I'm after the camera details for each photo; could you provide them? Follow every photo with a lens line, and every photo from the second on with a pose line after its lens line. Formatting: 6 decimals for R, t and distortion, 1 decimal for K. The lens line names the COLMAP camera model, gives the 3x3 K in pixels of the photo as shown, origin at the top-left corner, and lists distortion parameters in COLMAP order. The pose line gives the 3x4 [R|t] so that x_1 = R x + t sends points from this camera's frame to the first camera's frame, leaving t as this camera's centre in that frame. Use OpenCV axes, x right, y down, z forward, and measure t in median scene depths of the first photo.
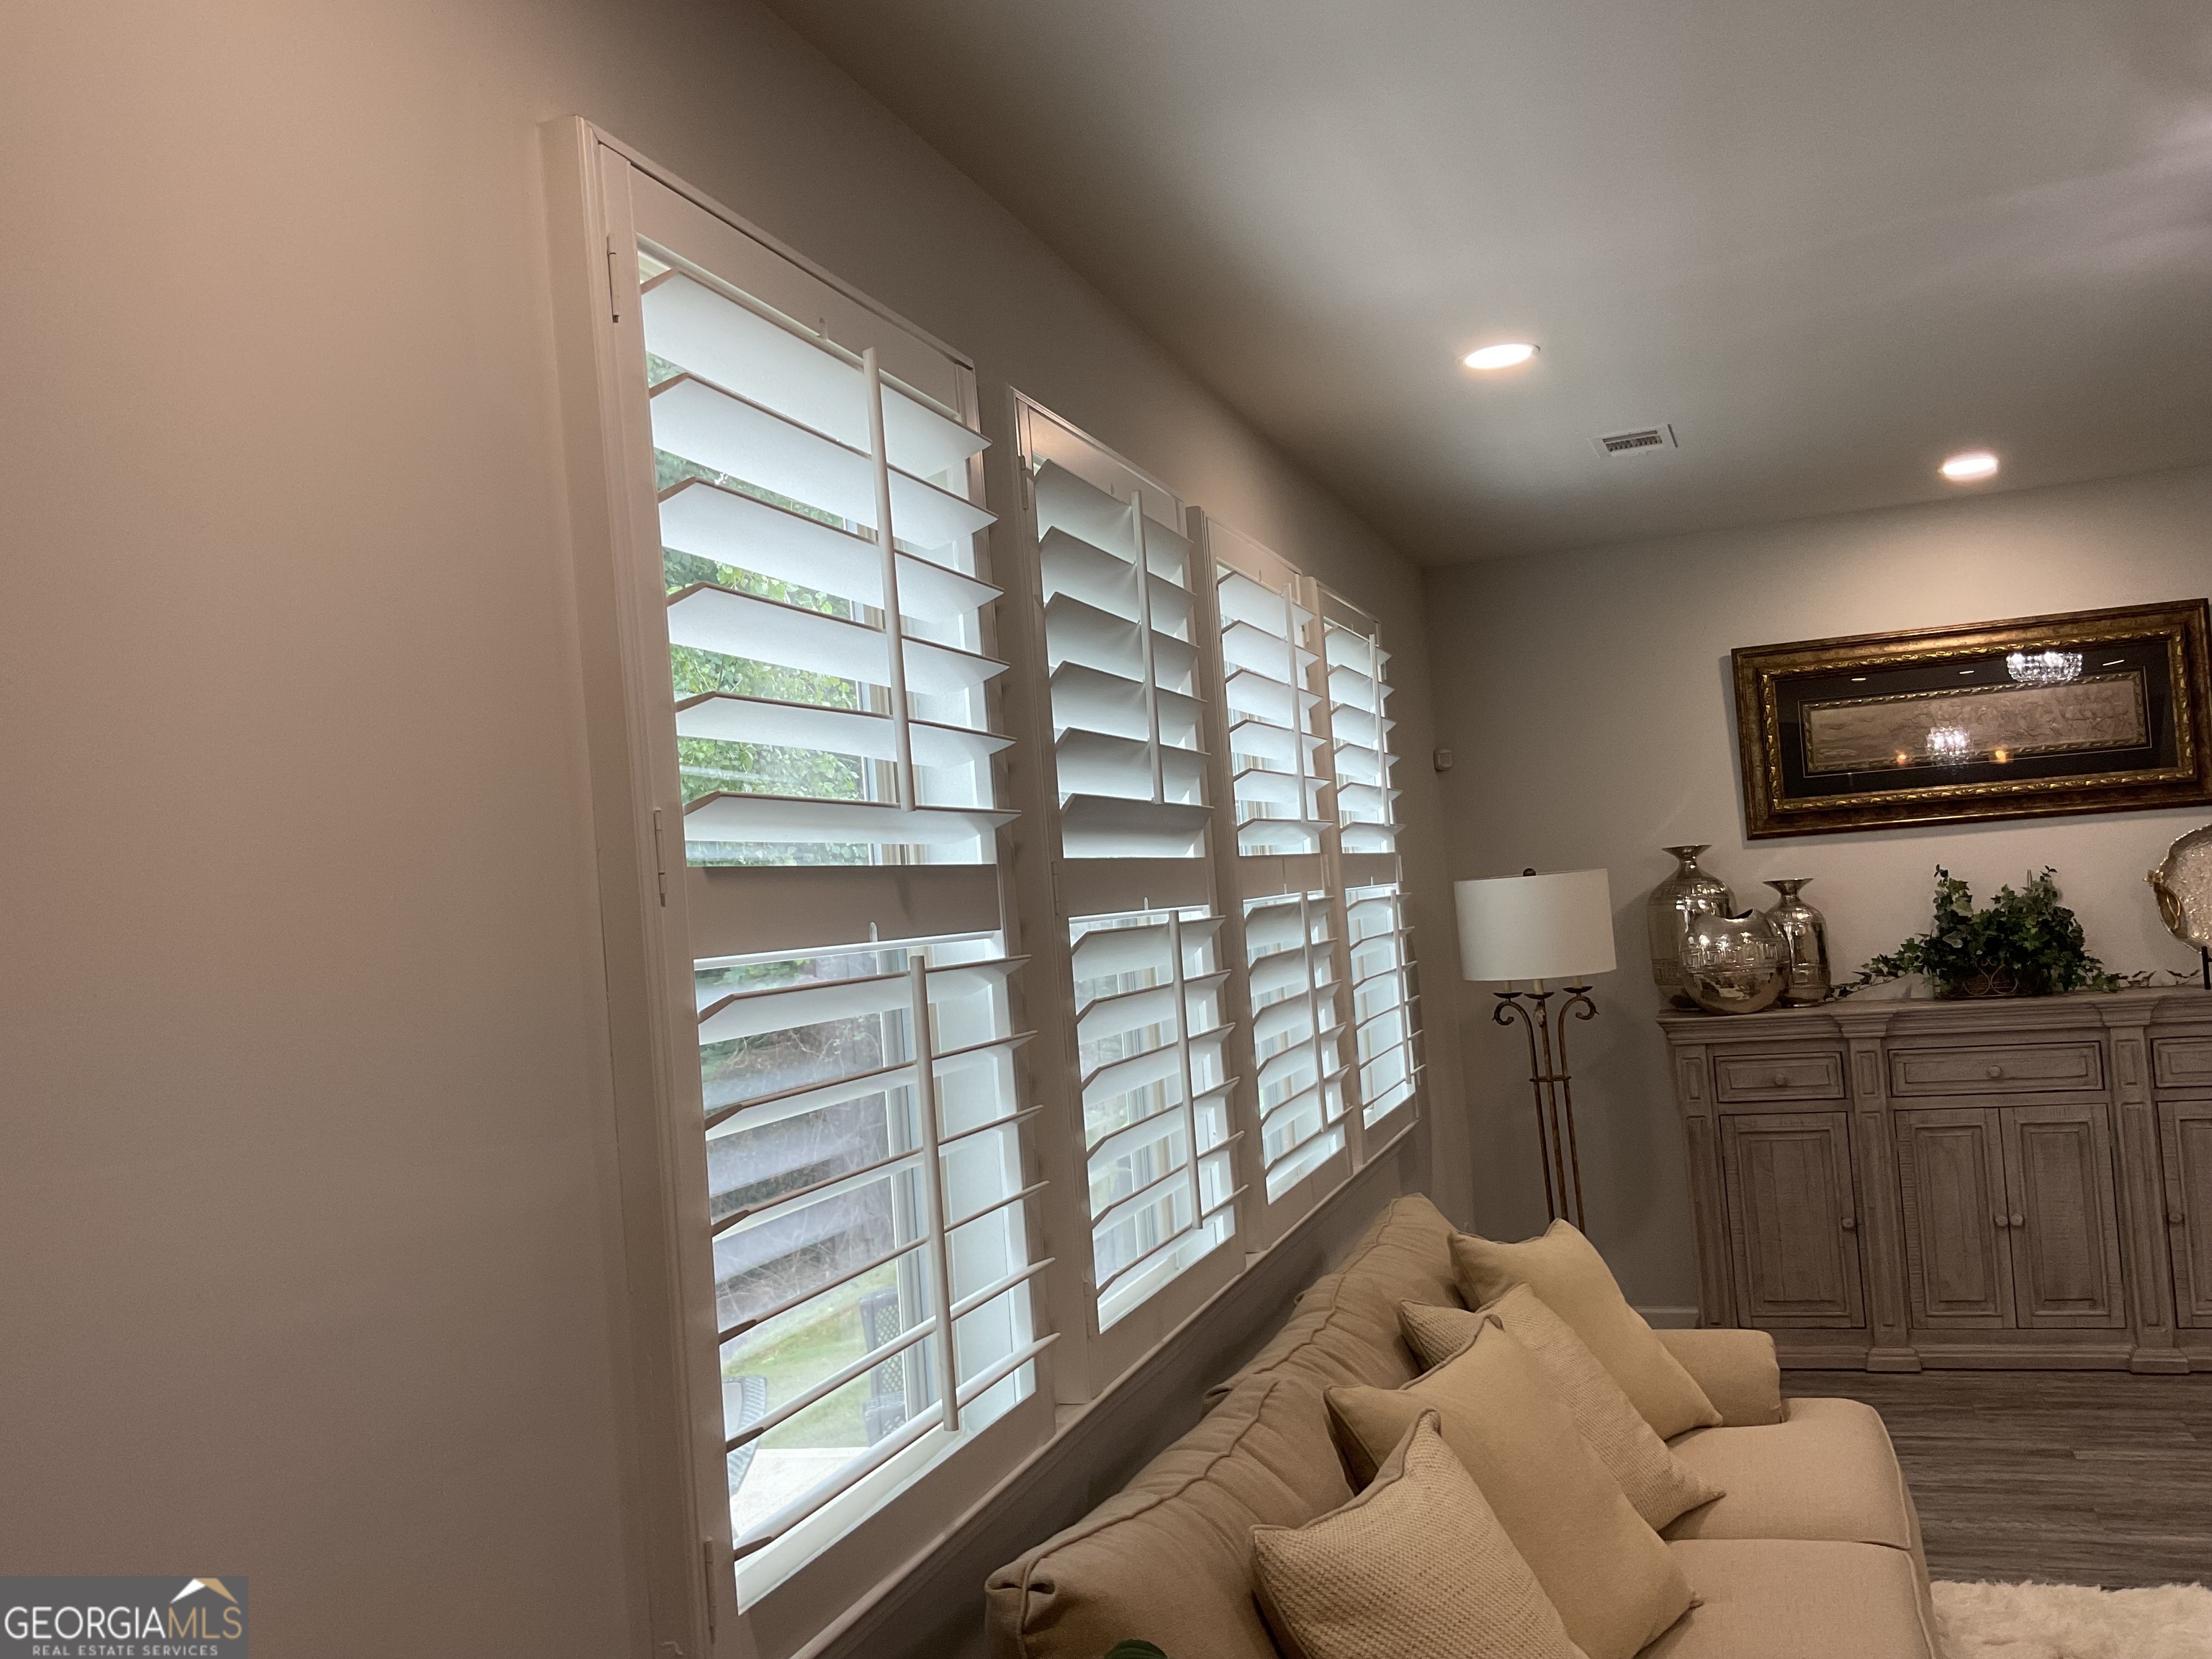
lens RADIAL K [[1841.1, 0, 1113.3], [0, 1841.1, 850.9], [0, 0, 1]] dist [0.030276, -0.058387]
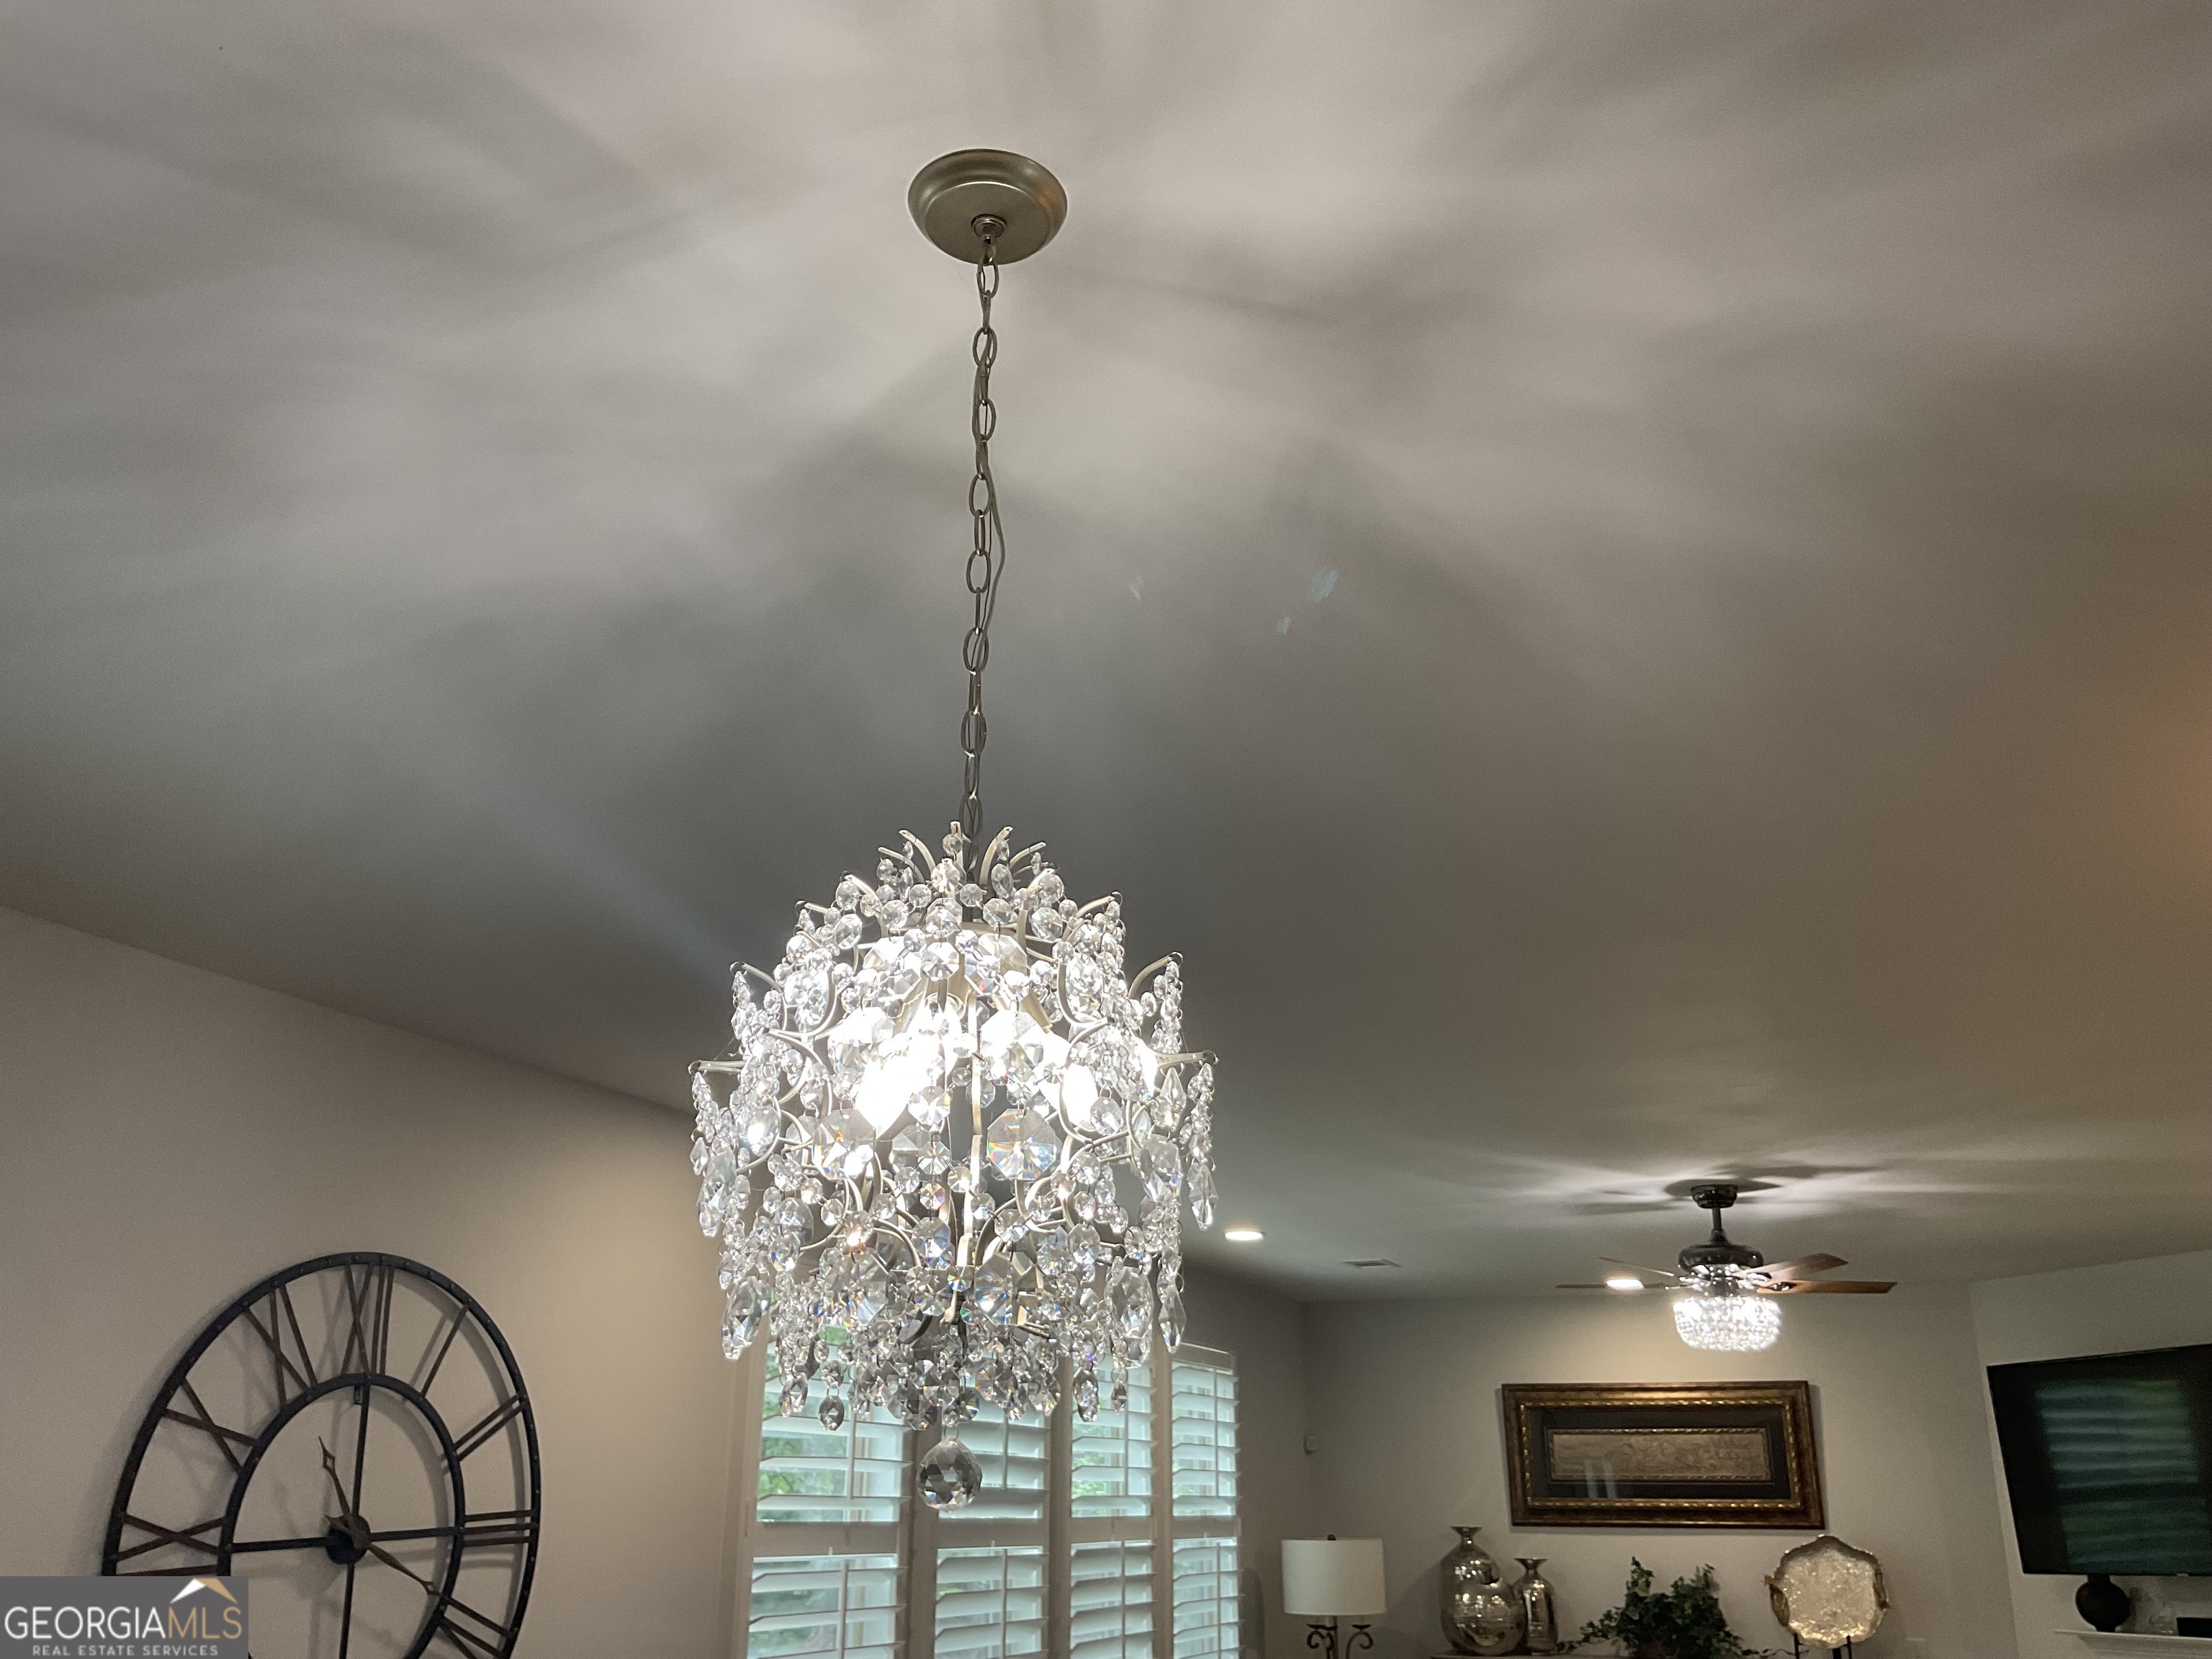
lens RADIAL K [[1841.1, 0, 1117.5], [0, 1841.1, 839.6], [0, 0, 1]] dist [0.030276, -0.058387]
pose [[0.994617, 0.054774, -0.087958, 0.147411], [-0.079657, 0.947070, -0.310989, -0.042248], [0.066268, 0.316321, 0.946335, -0.567479]]
